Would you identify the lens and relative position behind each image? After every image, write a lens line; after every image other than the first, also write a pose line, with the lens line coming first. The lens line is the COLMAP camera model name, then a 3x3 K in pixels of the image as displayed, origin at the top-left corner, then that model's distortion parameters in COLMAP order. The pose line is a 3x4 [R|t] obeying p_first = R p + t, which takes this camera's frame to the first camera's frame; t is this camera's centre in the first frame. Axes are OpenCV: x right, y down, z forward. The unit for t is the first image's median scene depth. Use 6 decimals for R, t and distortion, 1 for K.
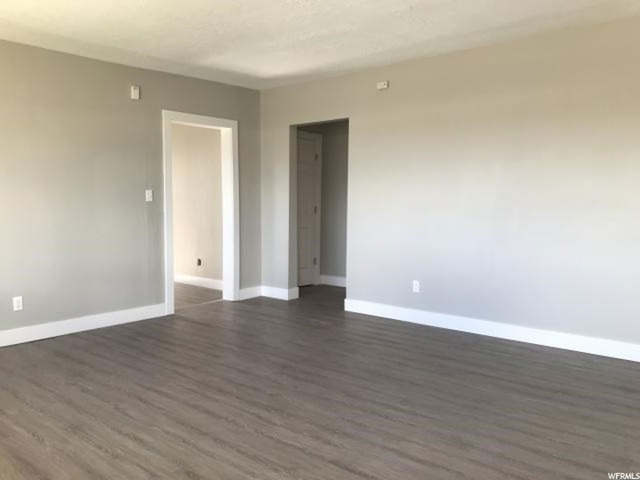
lens RADIAL K [[535.6, 0, 320.0], [0, 535.6, 240.0], [0, 0, 1]] dist [0.062324, -0.078884]
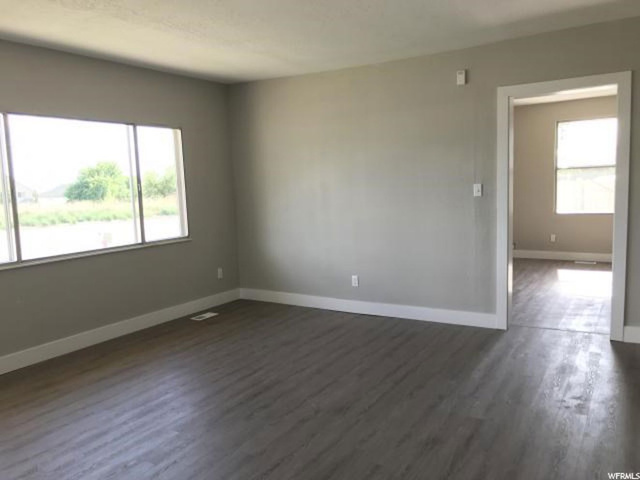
lens RADIAL K [[535.6, 0, 320.0], [0, 535.6, 240.0], [0, 0, 1]] dist [0.062324, -0.078884]
pose [[0.156818, 0.099046, -0.982648, 0.541871], [-0.042159, 0.994723, 0.093535, -0.075186], [0.986727, 0.026759, 0.160167, 0.625684]]
